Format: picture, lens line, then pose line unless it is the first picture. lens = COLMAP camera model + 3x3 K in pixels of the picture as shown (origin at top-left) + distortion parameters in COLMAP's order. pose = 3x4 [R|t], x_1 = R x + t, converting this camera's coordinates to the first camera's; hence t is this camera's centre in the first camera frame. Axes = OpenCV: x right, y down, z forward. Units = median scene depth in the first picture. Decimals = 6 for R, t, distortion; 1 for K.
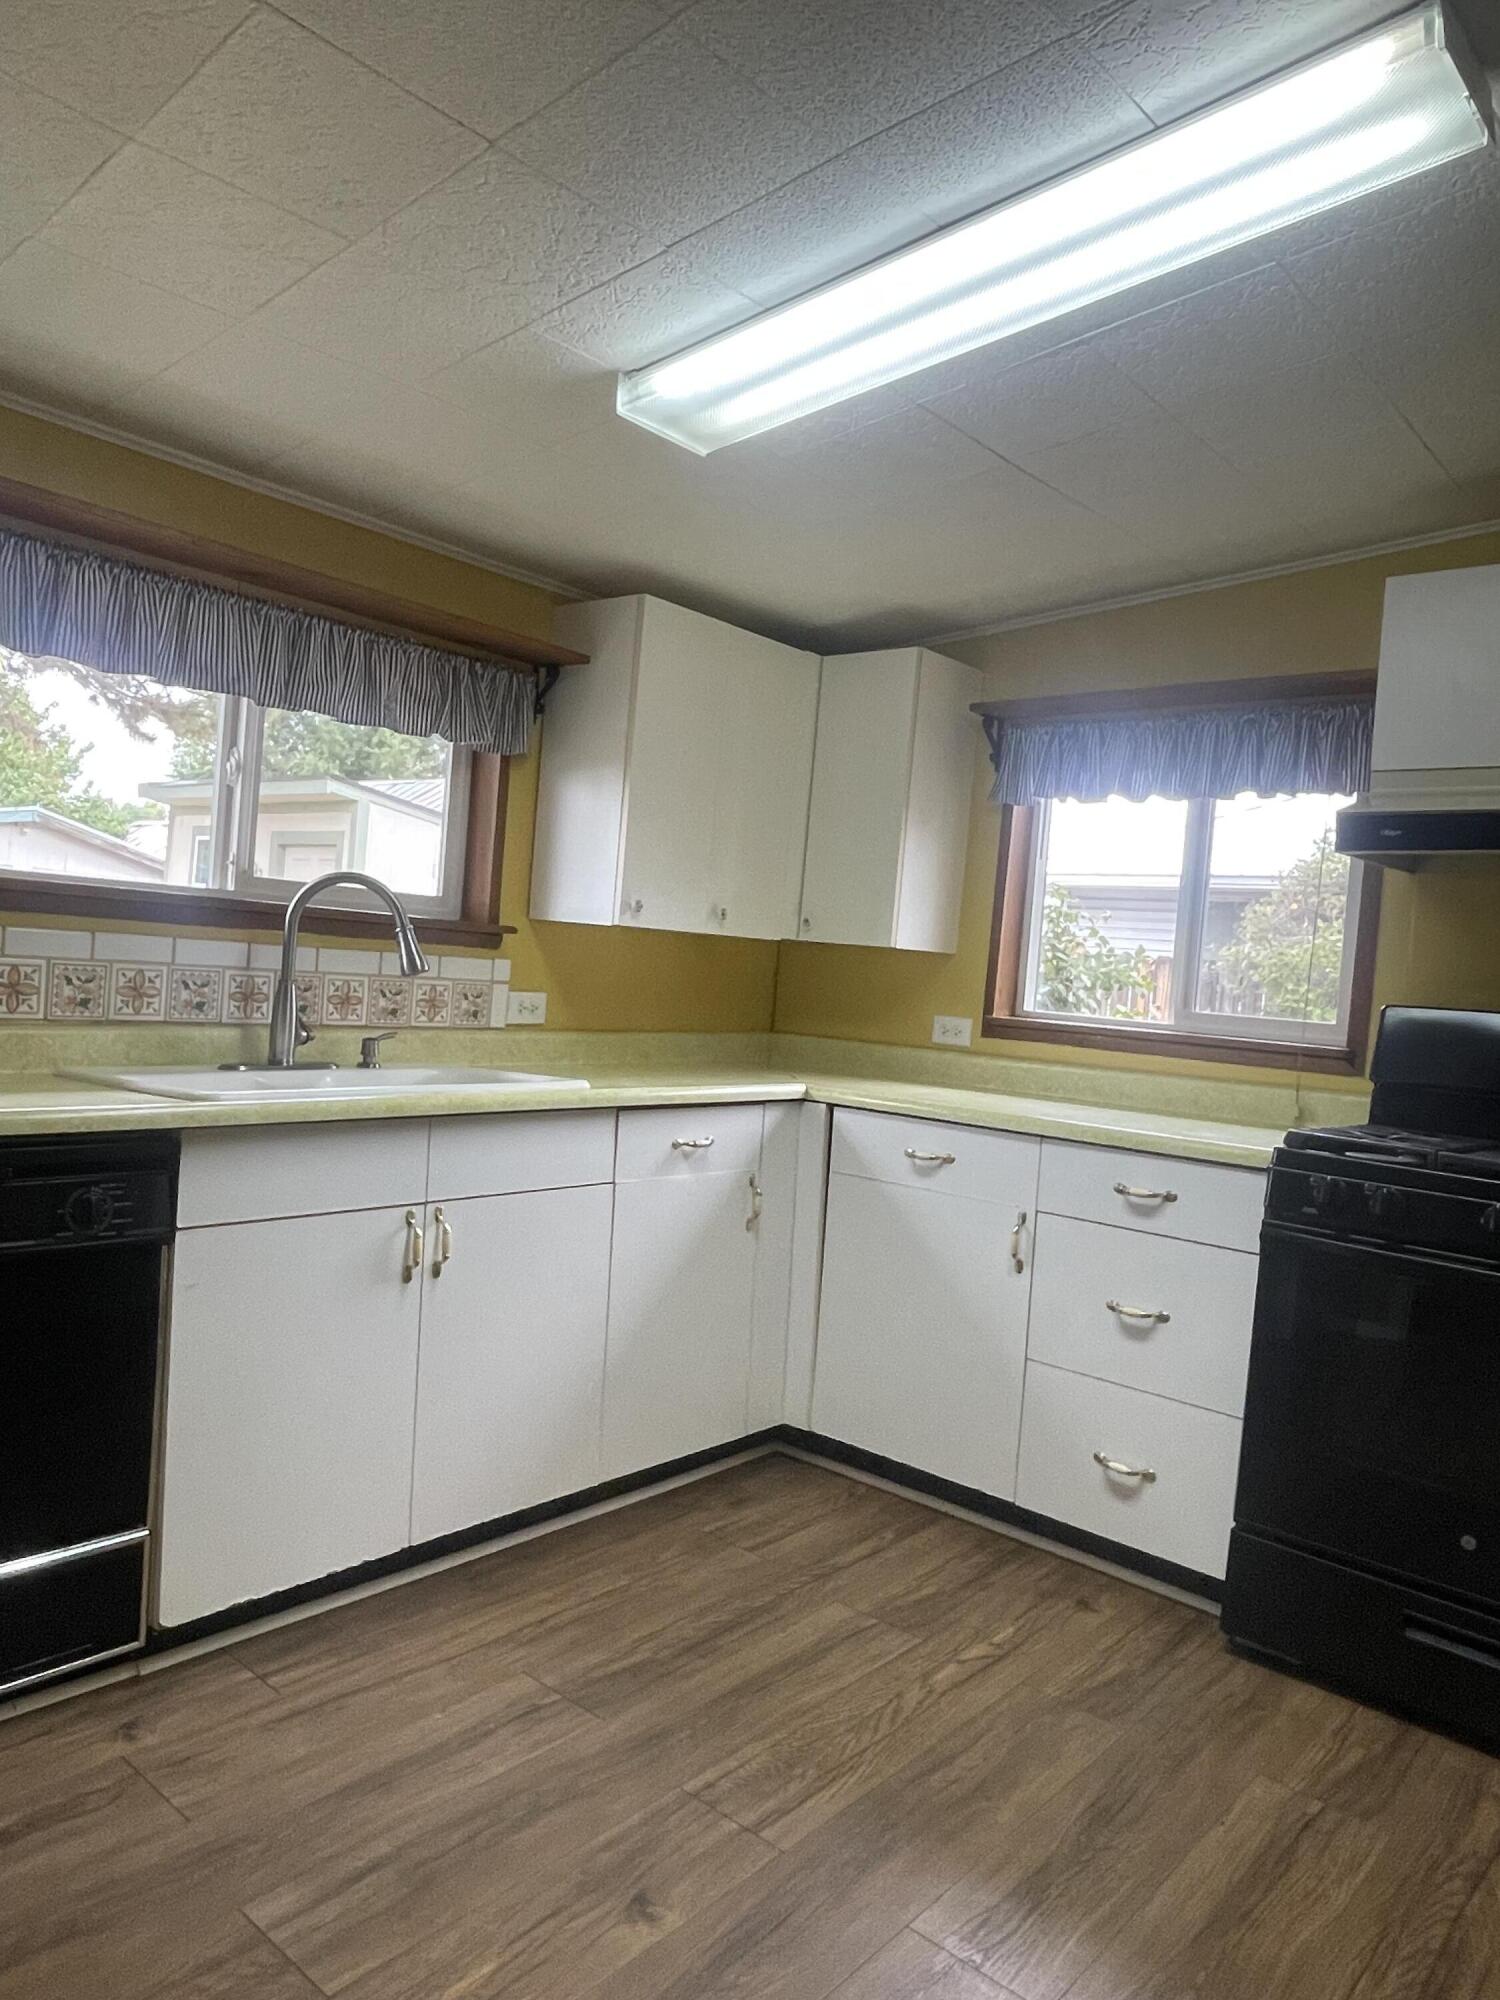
lens RADIAL K [[1334.1, 0, 744.4], [0, 1334.1, 980.5], [0, 0, 1]] dist [0.015434, -0.026494]
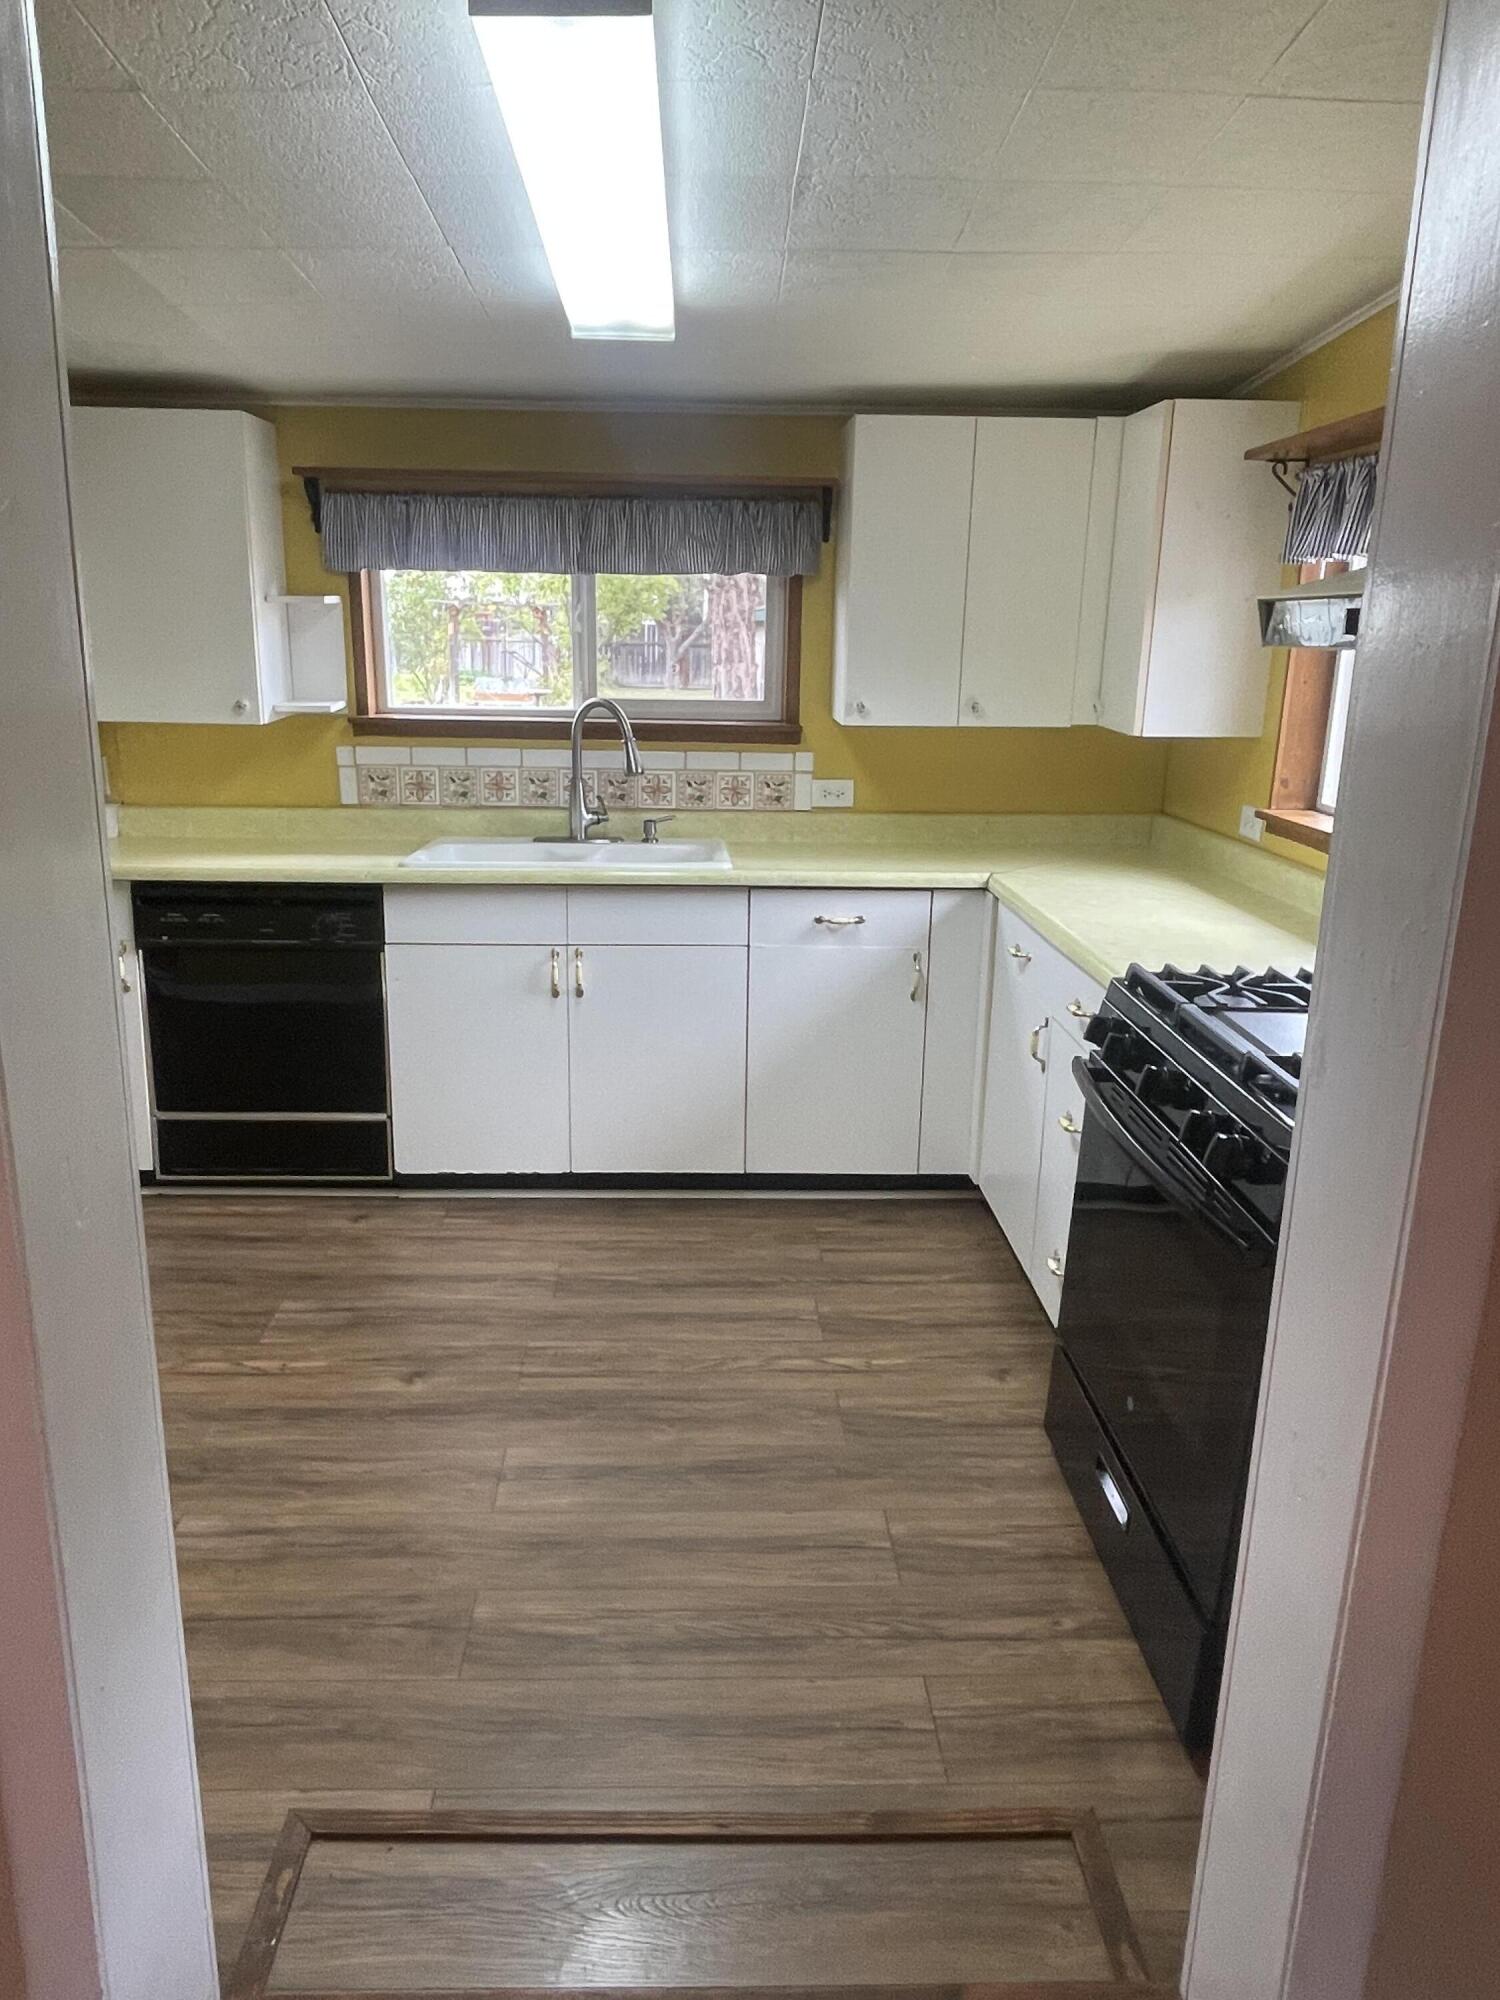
lens RADIAL K [[1334.1, 0, 744.4], [0, 1334.1, 980.5], [0, 0, 1]] dist [0.015434, -0.026494]
pose [[0.687467, 0.122200, -0.715861, 0.795584], [0.024939, 0.981187, 0.191442, -0.055142], [0.725788, -0.149463, 0.671486, 0.156552]]
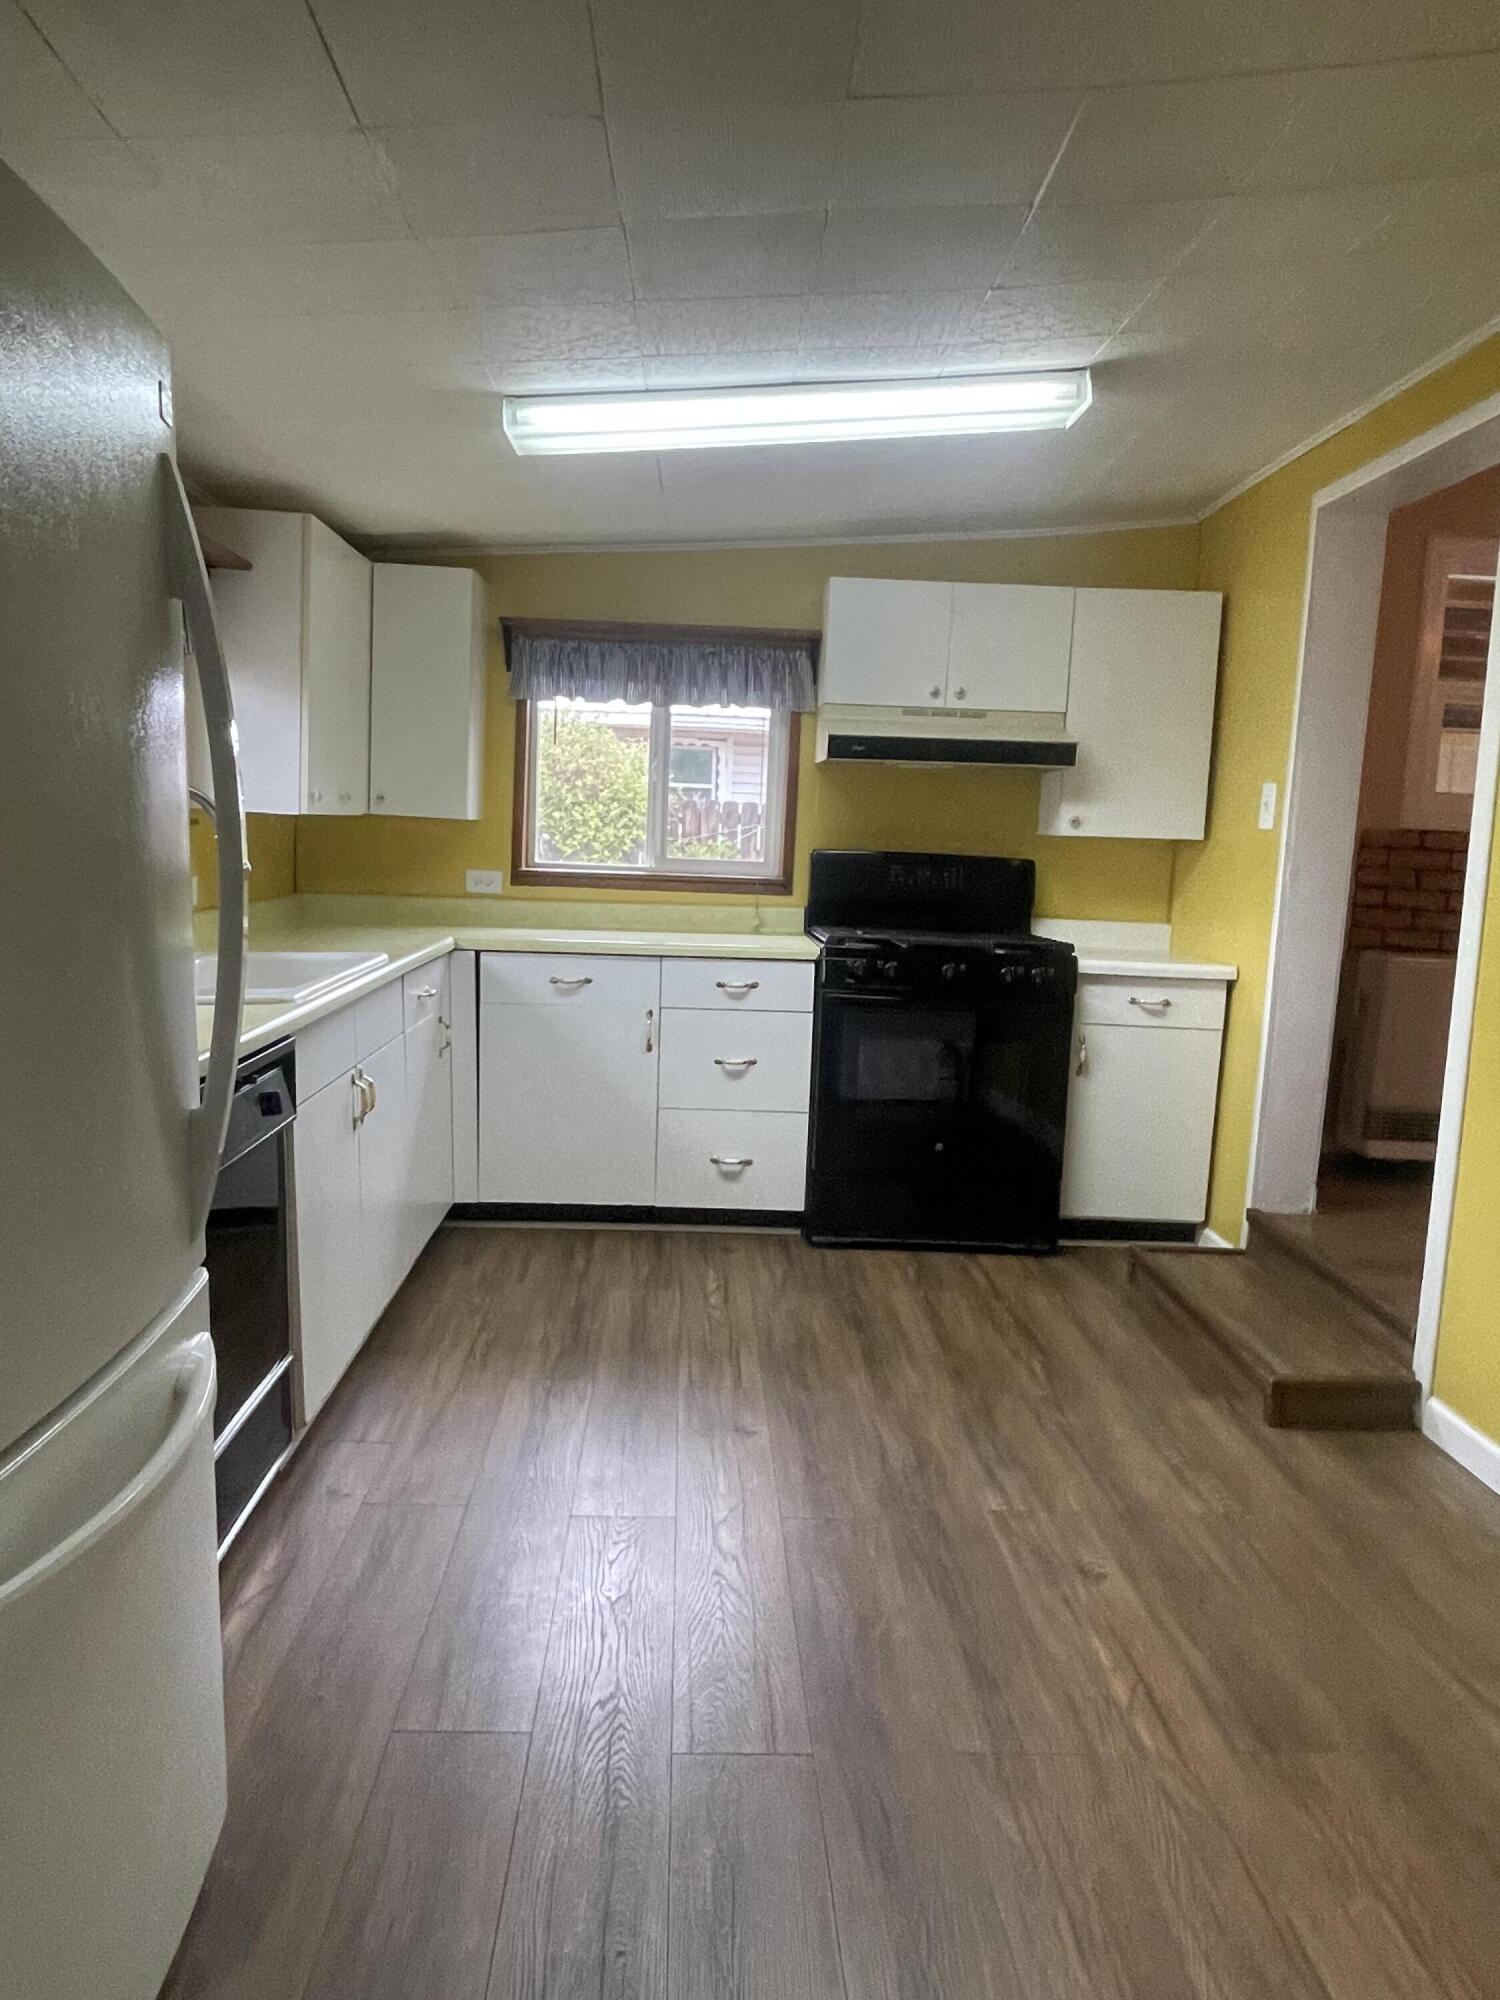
lens RADIAL K [[1319.6, 0, 745.2], [0, 1319.6, 969.0], [0, 0, 1]] dist [0.057486, -0.088847]
pose [[0.733378, -0.117584, 0.669575, -0.678225], [0.024179, 0.988817, 0.147163, -0.077978], [-0.679391, -0.091736, 0.728019, -0.100547]]
